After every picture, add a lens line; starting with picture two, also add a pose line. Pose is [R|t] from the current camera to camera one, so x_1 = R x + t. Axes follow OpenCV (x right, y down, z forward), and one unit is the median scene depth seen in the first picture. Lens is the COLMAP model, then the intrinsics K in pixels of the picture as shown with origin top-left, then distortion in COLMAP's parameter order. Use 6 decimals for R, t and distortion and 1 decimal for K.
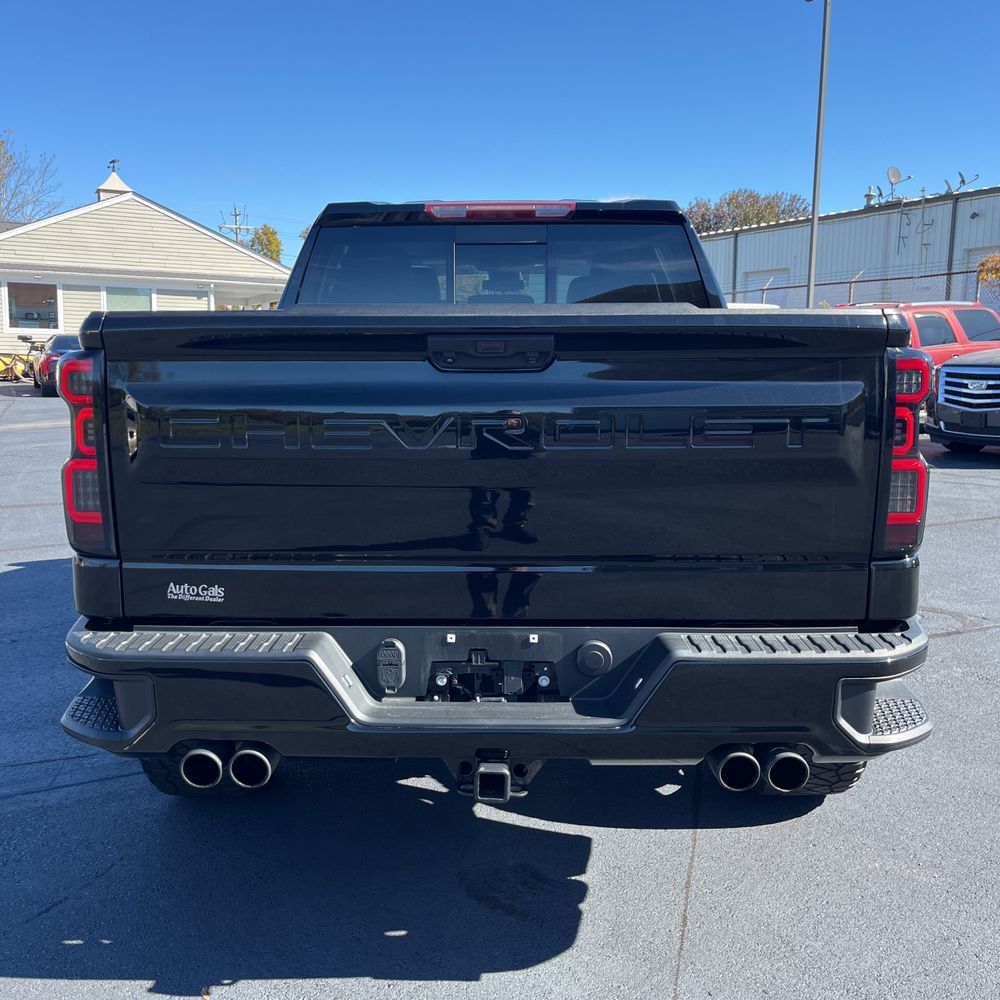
lens RADIAL K [[1021.4, 0, 501.6], [0, 1021.4, 487.4], [0, 0, 1]] dist [0.006970, 0.004509]
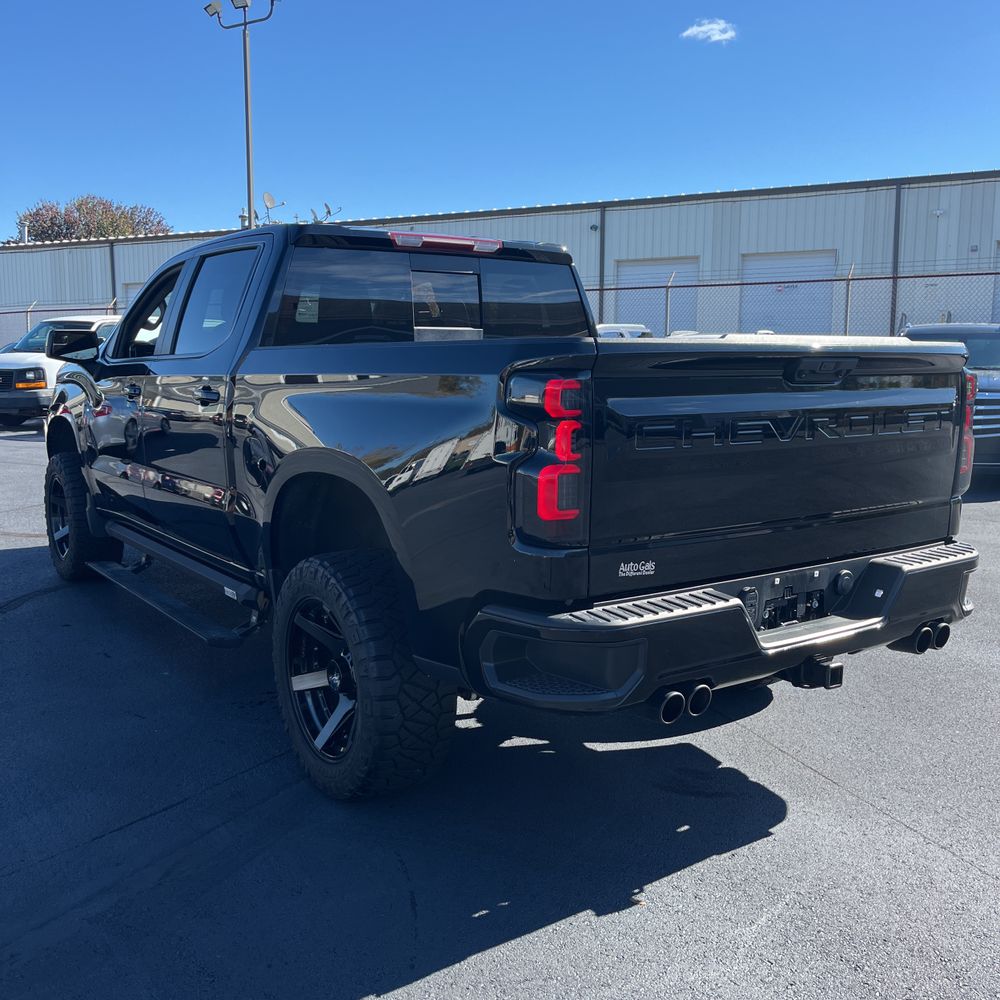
lens RADIAL K [[1006.1, 0, 506.9], [0, 1006.1, 506.1], [0, 0, 1]] dist [0.034881, -0.017817]
pose [[0.809129, -0.078046, 0.582425, -0.160032], [0.074259, 0.996775, 0.030406, -0.002802], [-0.582920, 0.018647, 0.812316, 0.016557]]
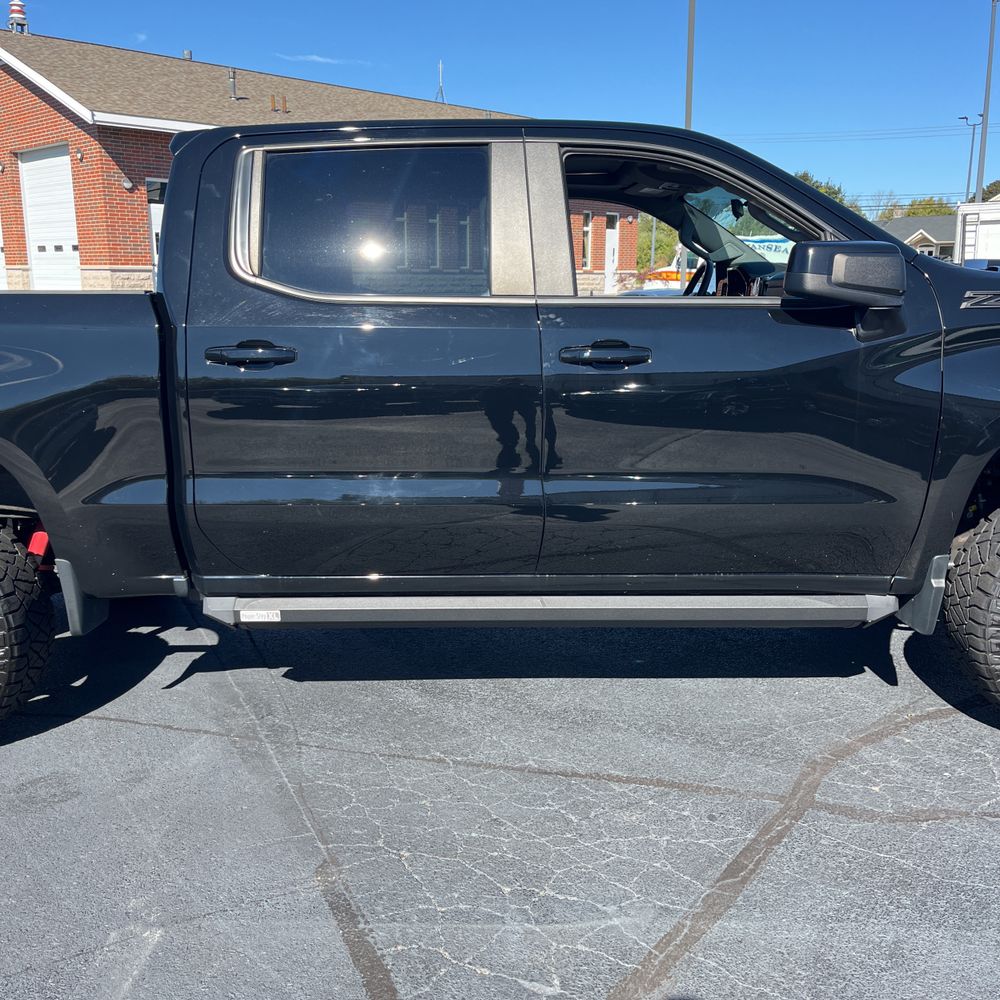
lens RADIAL K [[1002.8, 0, 500.0], [0, 1002.8, 500.0], [0, 0, 1]] dist [0.045625, -0.055270]
pose [[0.005144, 0.199062, -0.979973, 0.265341], [-0.125487, 0.972368, 0.196858, -0.047962], [0.992082, 0.121962, 0.029981, 0.328099]]
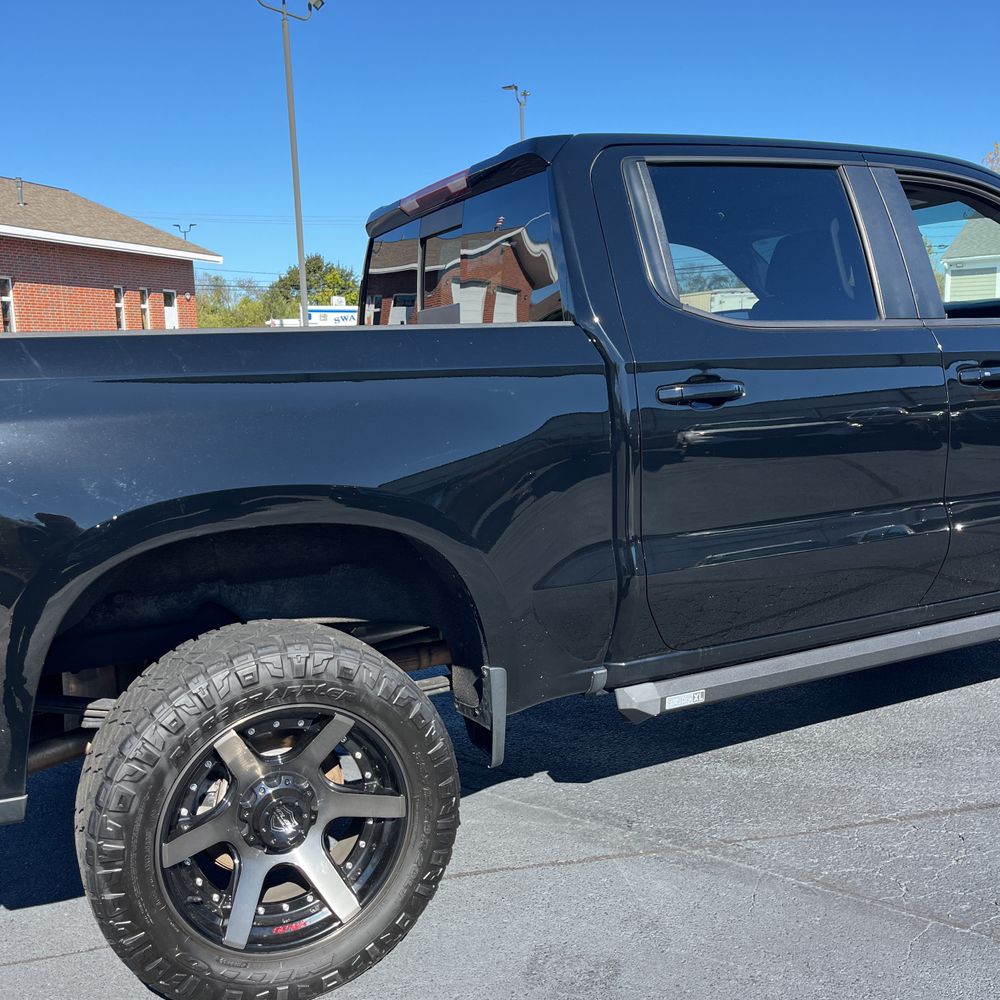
lens RADIAL K [[1005.5, 0, 495.3], [0, 1005.5, 516.7], [0, 0, 1]] dist [0.038060, -0.021458]
pose [[0.451507, 0.115476, -0.884764, 0.202703], [-0.074893, 0.992996, 0.091384, -0.022580], [0.889119, 0.025002, 0.456992, 0.173763]]
